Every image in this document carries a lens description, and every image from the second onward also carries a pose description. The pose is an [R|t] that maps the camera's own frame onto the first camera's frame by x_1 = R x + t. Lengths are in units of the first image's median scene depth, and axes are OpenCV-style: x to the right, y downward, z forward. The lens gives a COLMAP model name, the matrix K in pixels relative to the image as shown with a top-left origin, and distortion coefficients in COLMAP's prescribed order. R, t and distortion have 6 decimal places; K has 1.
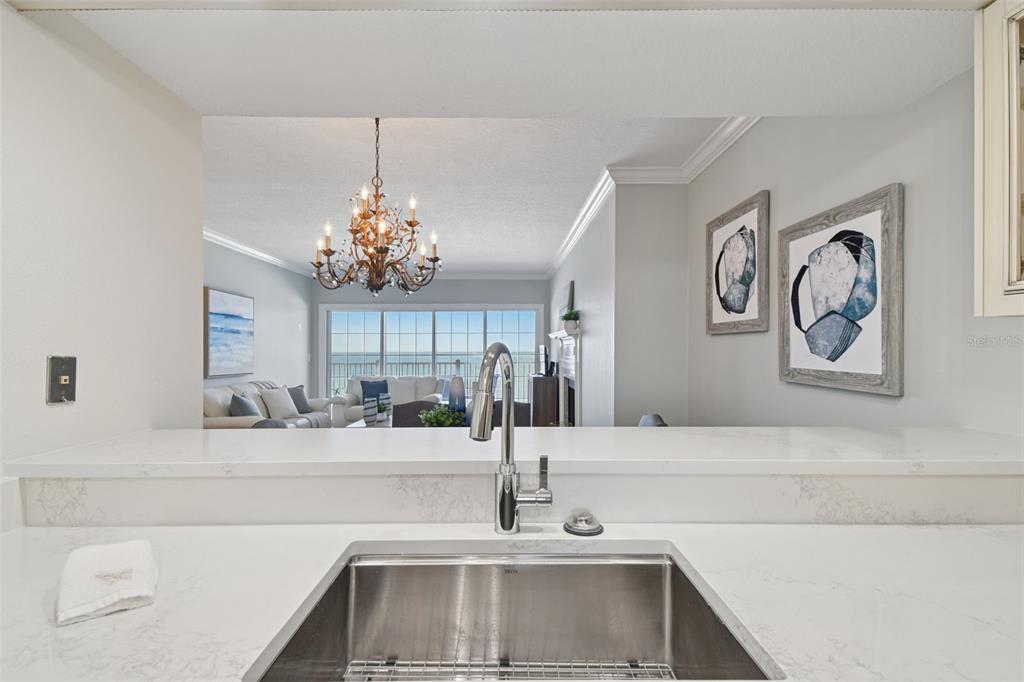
lens RADIAL K [[512.8, 0, 498.9], [0, 512.8, 345.4], [0, 0, 1]] dist [0.040875, -0.027081]
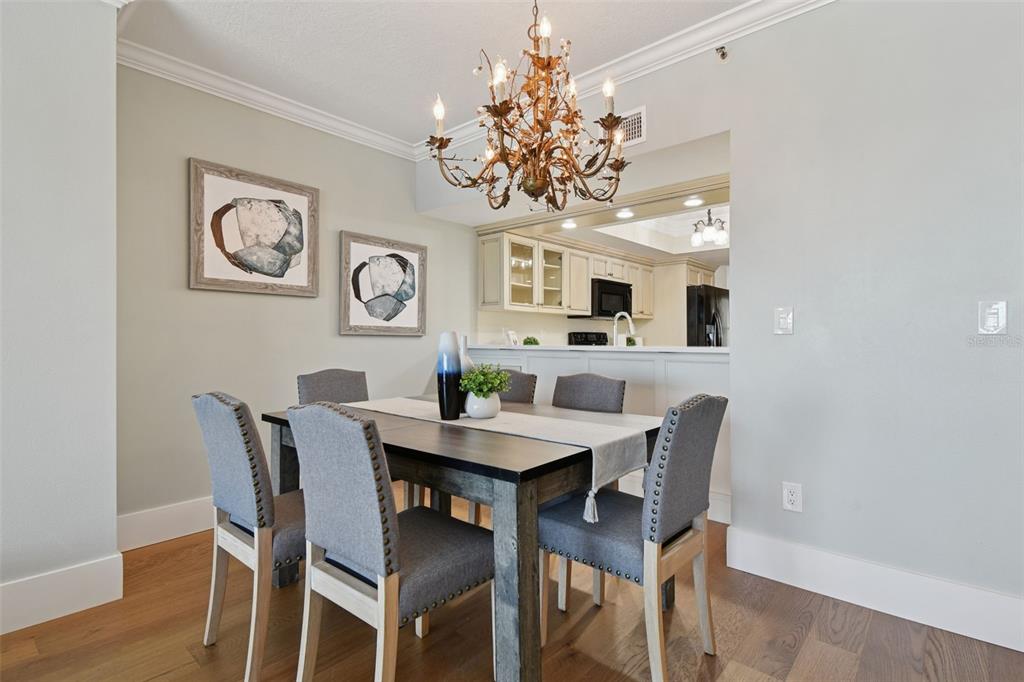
lens RADIAL K [[488.8, 0, 525.3], [0, 488.8, 342.6], [0, 0, 1]] dist [0.039938, 0.000000]
pose [[-0.762588, -0.002288, 0.646880, -0.334479], [-0.002559, 0.999997, 0.000520, 0.040719], [-0.646879, -0.001259, -0.762591, 0.781098]]
